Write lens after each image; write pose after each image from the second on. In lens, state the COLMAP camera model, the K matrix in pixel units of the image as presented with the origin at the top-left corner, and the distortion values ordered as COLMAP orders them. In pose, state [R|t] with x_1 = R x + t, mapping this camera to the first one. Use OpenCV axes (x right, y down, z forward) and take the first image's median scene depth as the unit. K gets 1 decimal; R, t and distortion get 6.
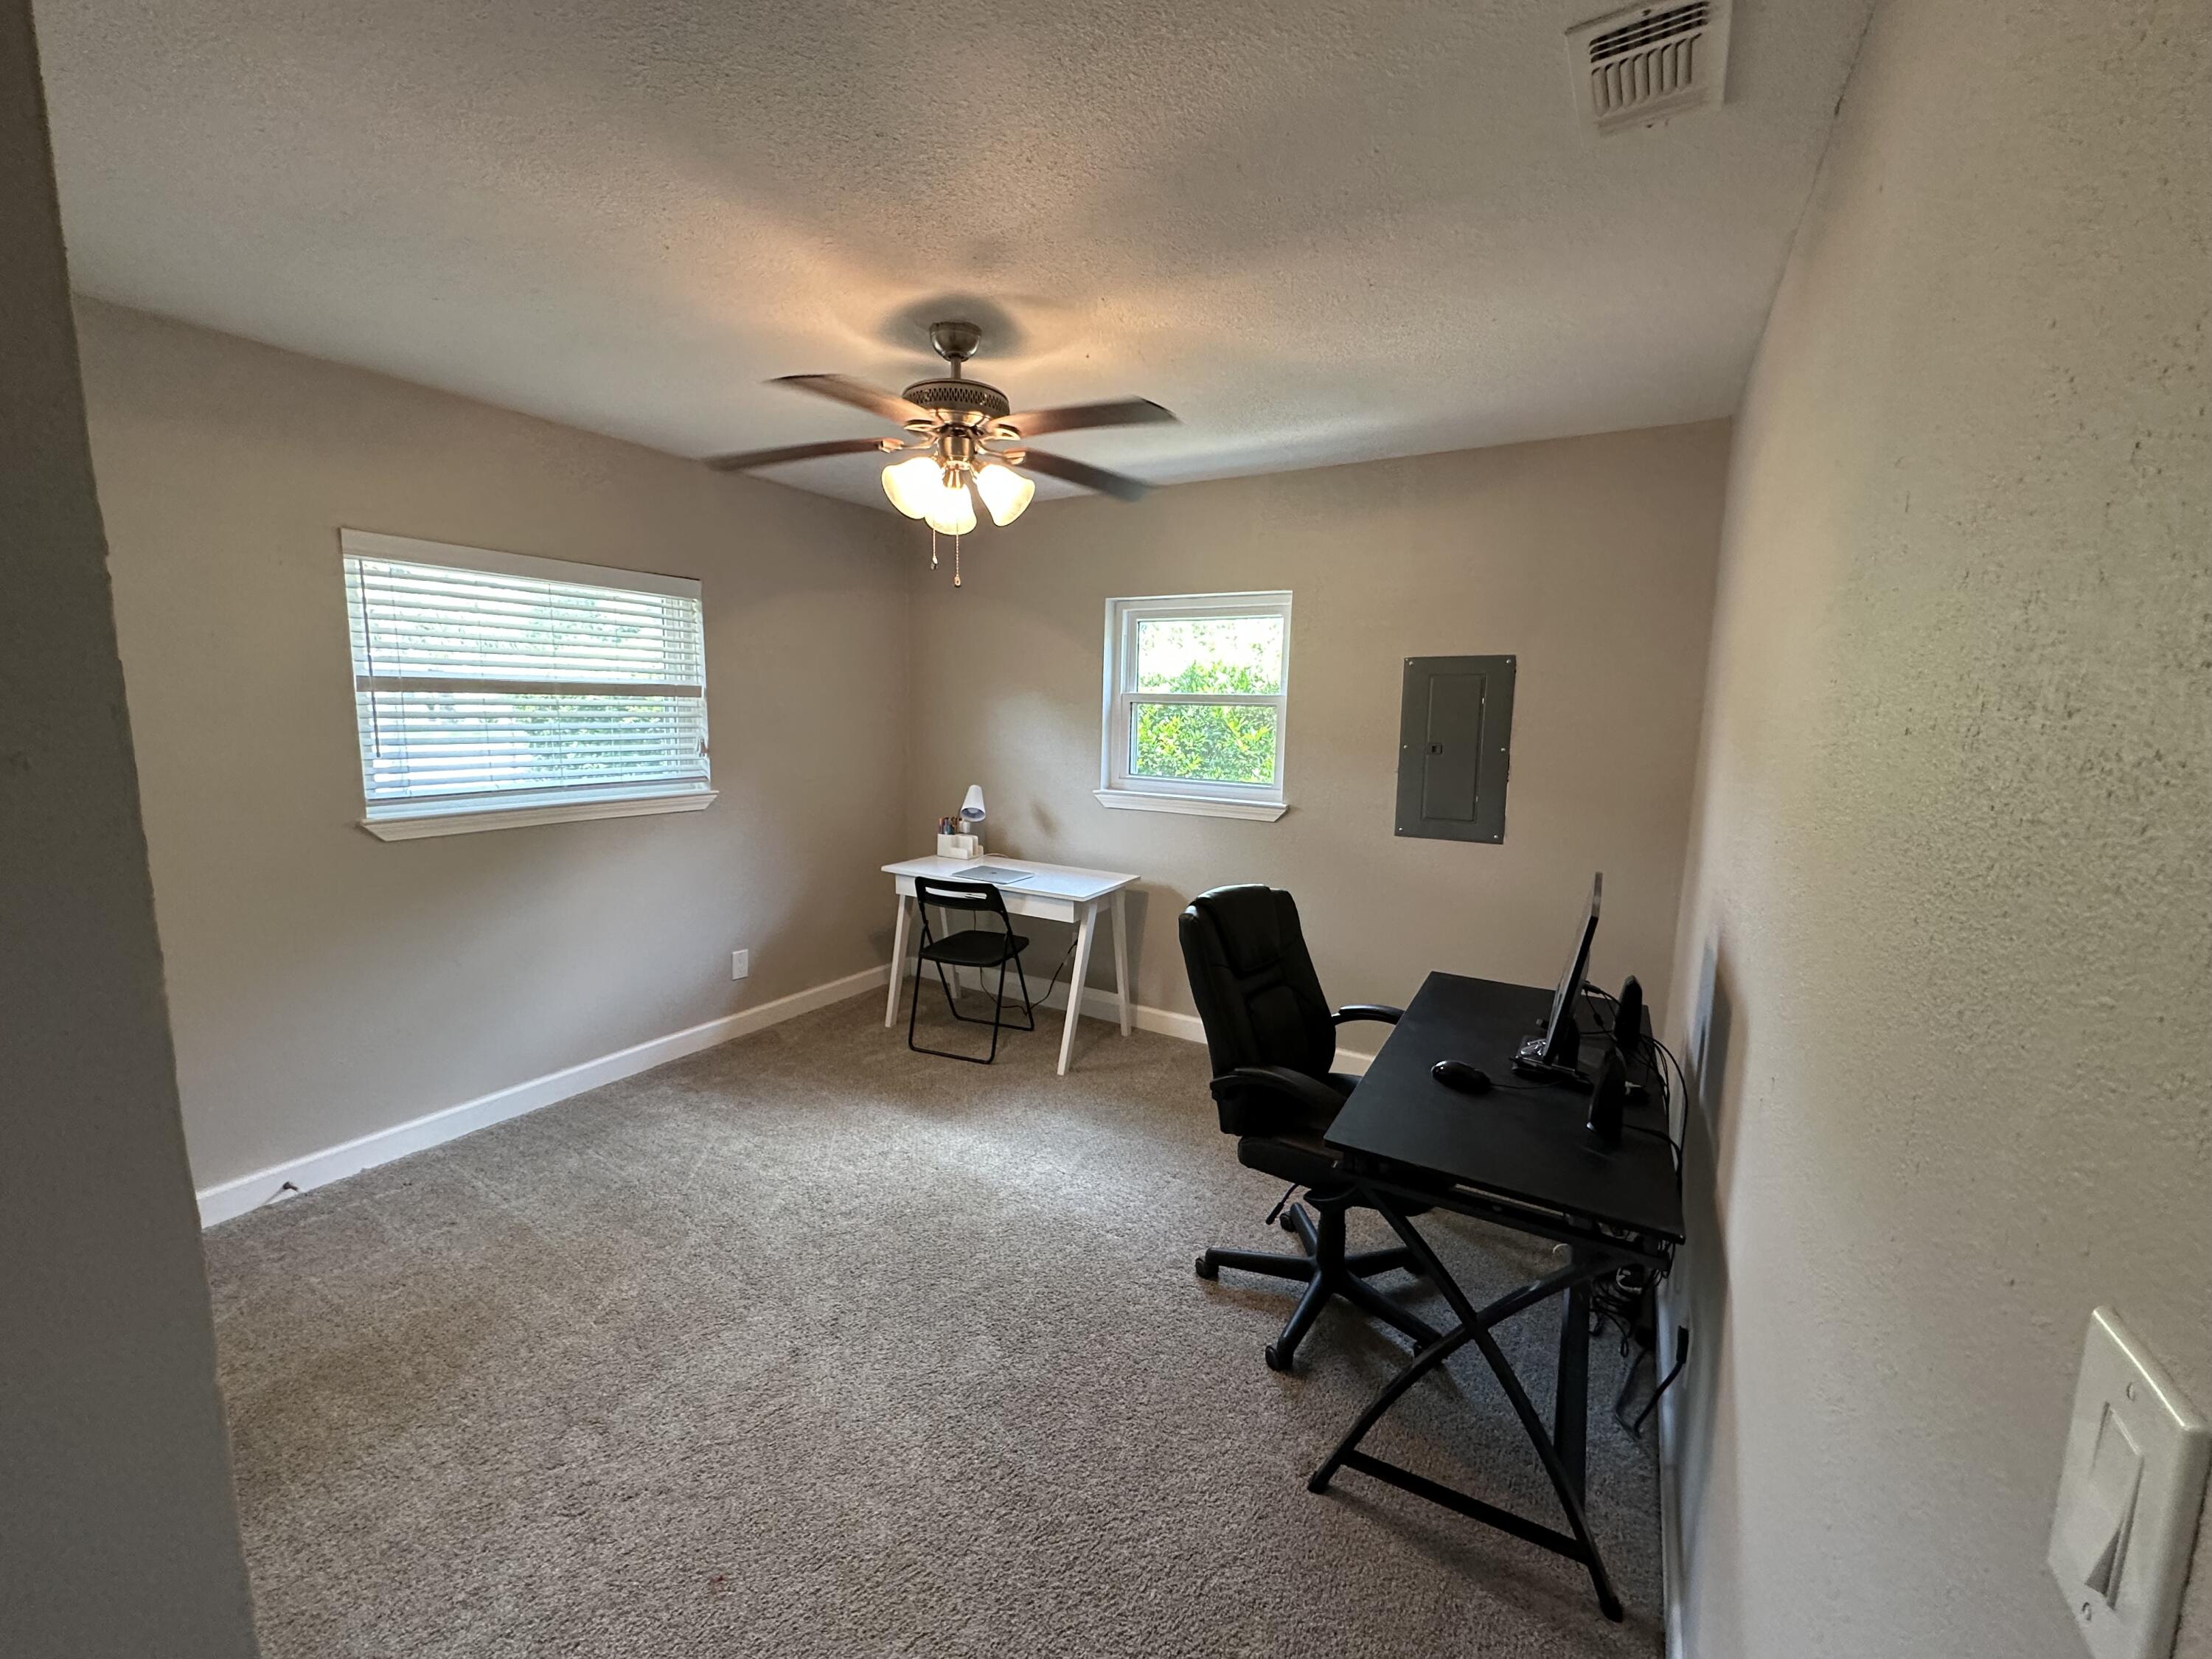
lens RADIAL K [[884.0, 0, 1112.5], [0, 884.0, 831.9], [0, 0, 1]] dist [-0.002507, 0.000888]
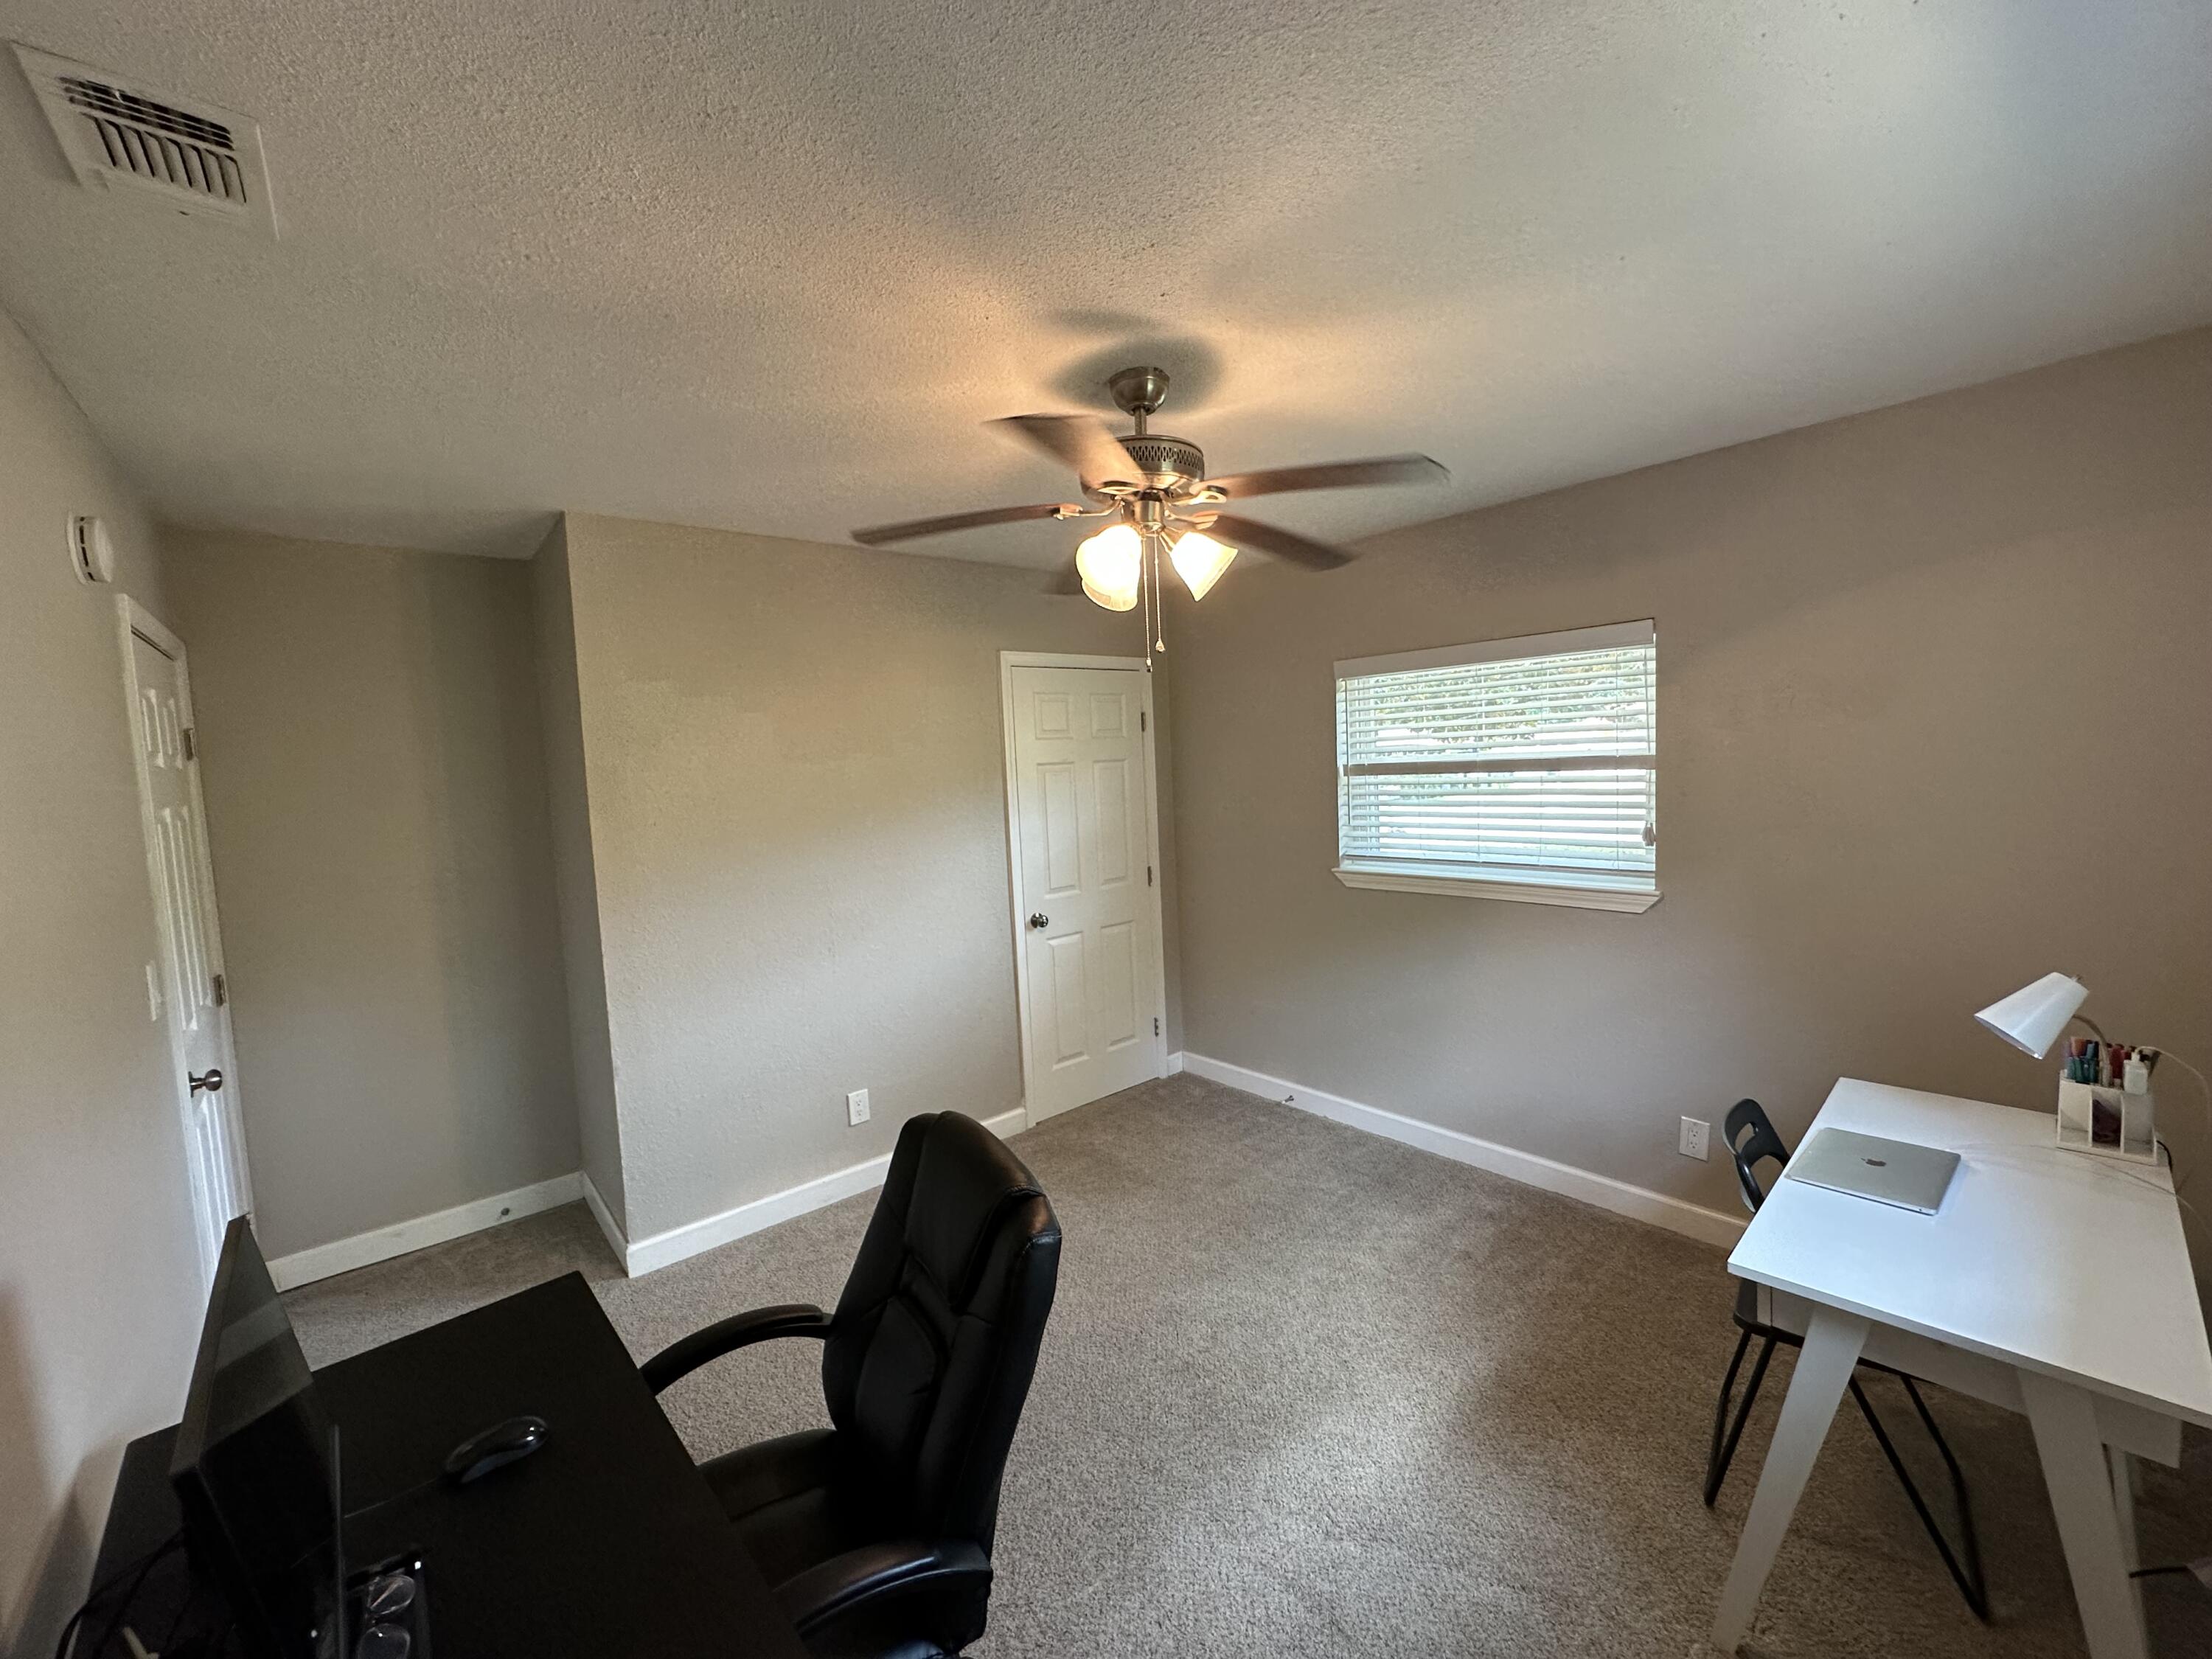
lens RADIAL K [[884.0, 0, 1126.9], [0, 884.0, 838.9], [0, 0, 1]] dist [-0.002507, 0.000888]
pose [[-0.308814, 0.064447, -0.948937, 0.580111], [-0.108657, 0.988779, 0.102513, -0.171171], [0.944896, 0.134766, -0.298346, 1.135318]]
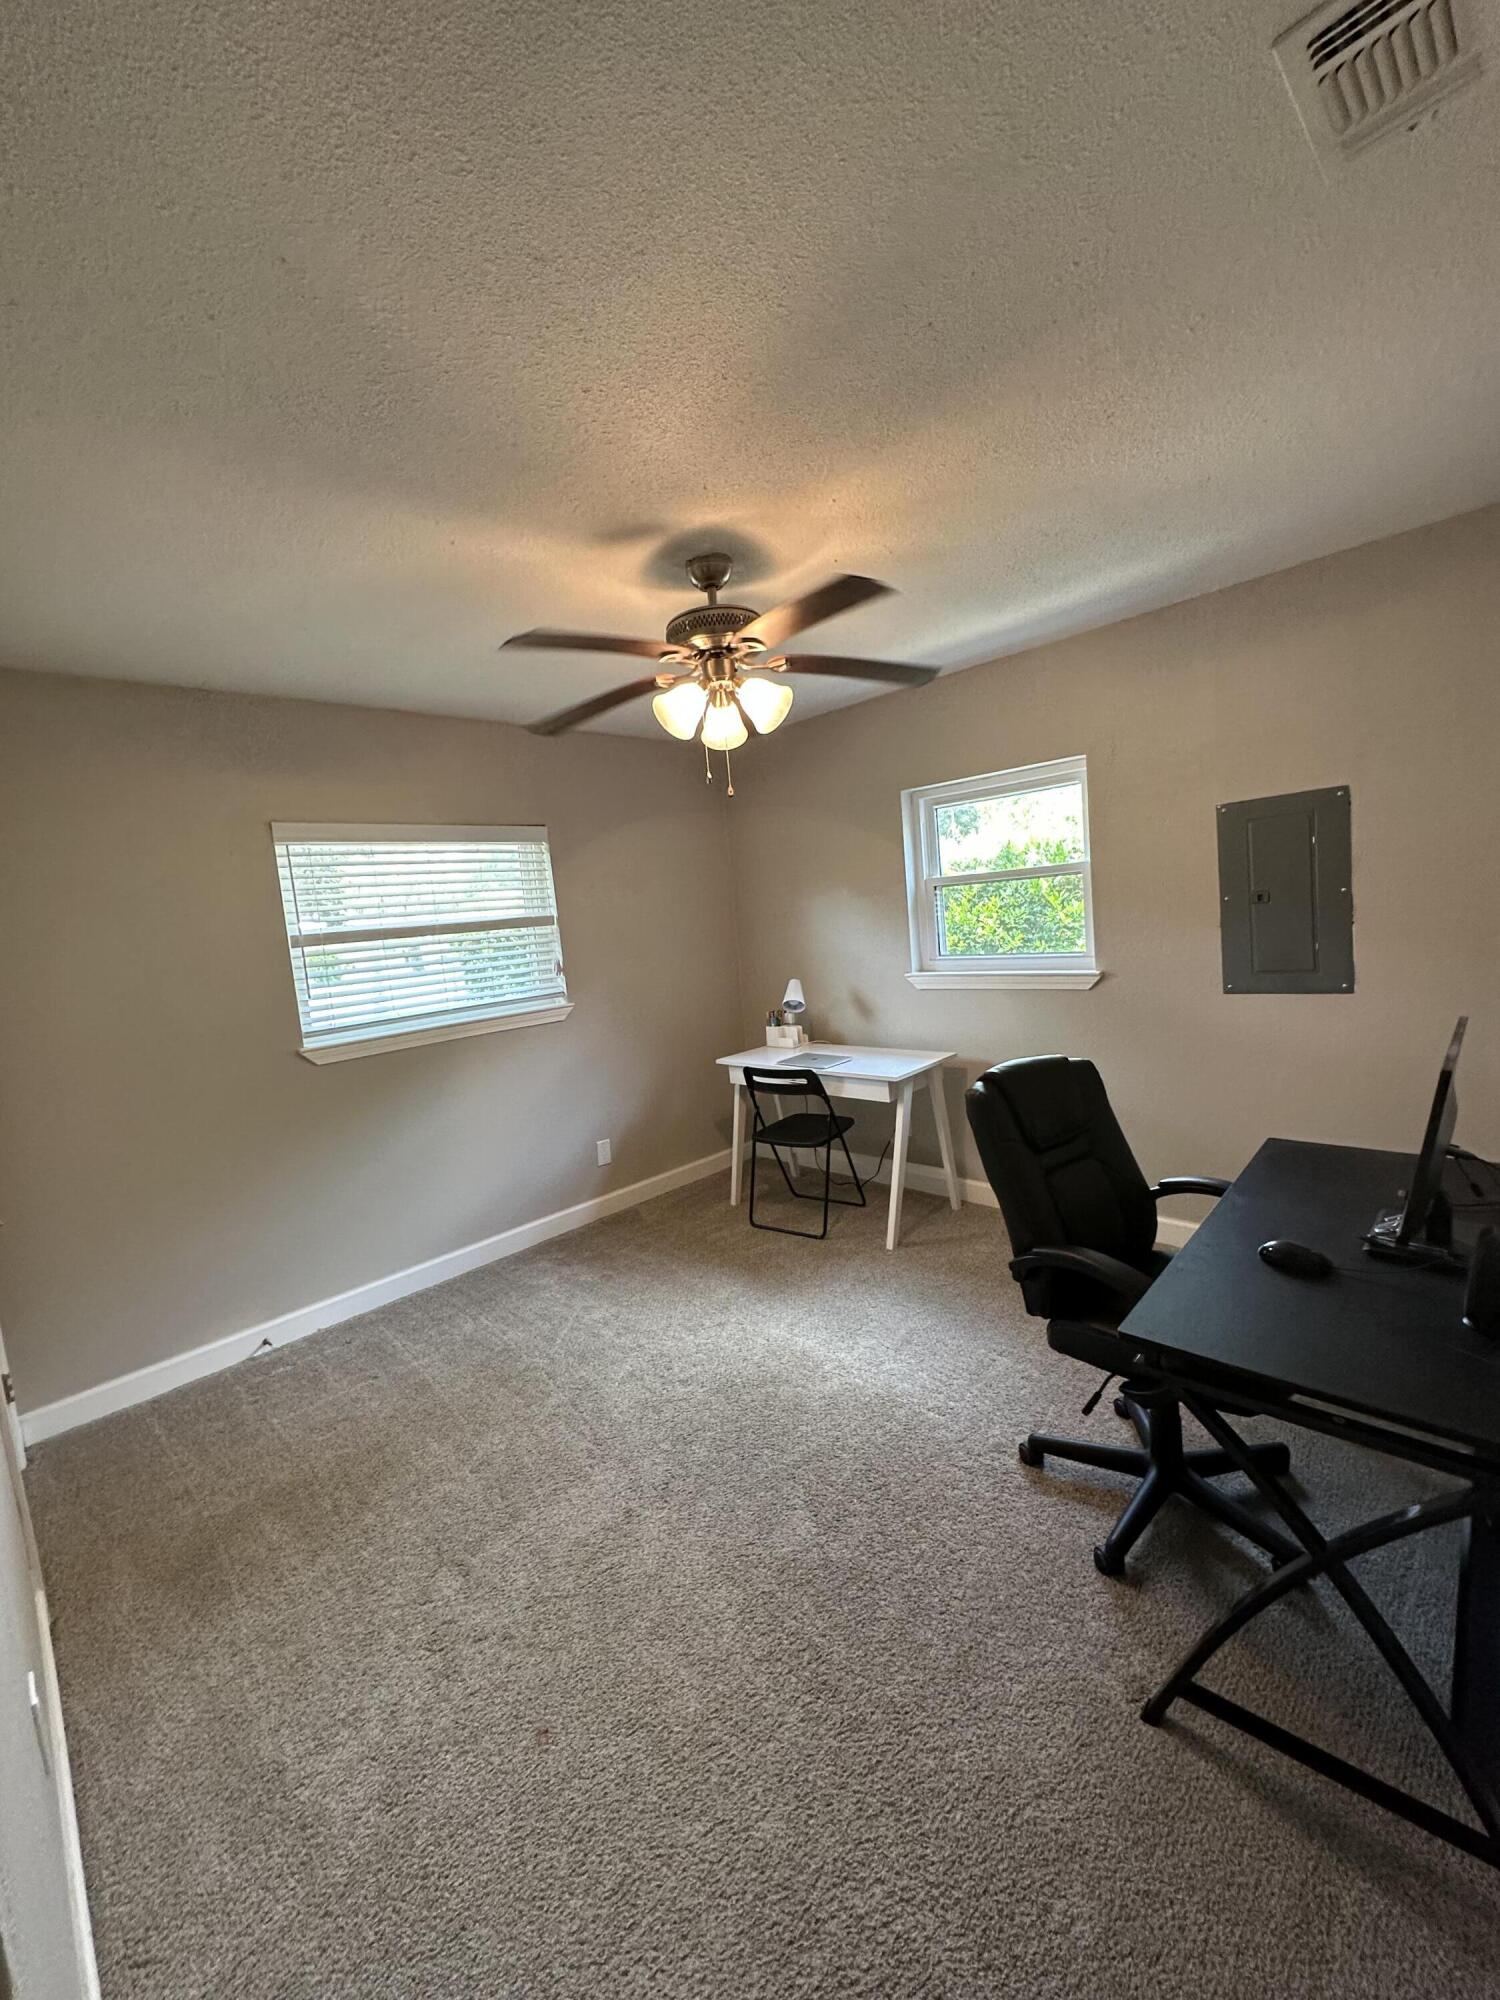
lens RADIAL K [[799.3, 0, 756.0], [0, 799.3, 1000.9], [0, 0, 1]] dist [-0.002507, 0.000888]
pose [[0.964122, -0.080827, -0.252857, 0.072583], [0.074708, 0.996635, -0.033723, 0.004803], [0.254732, 0.013623, 0.966916, 0.064866]]
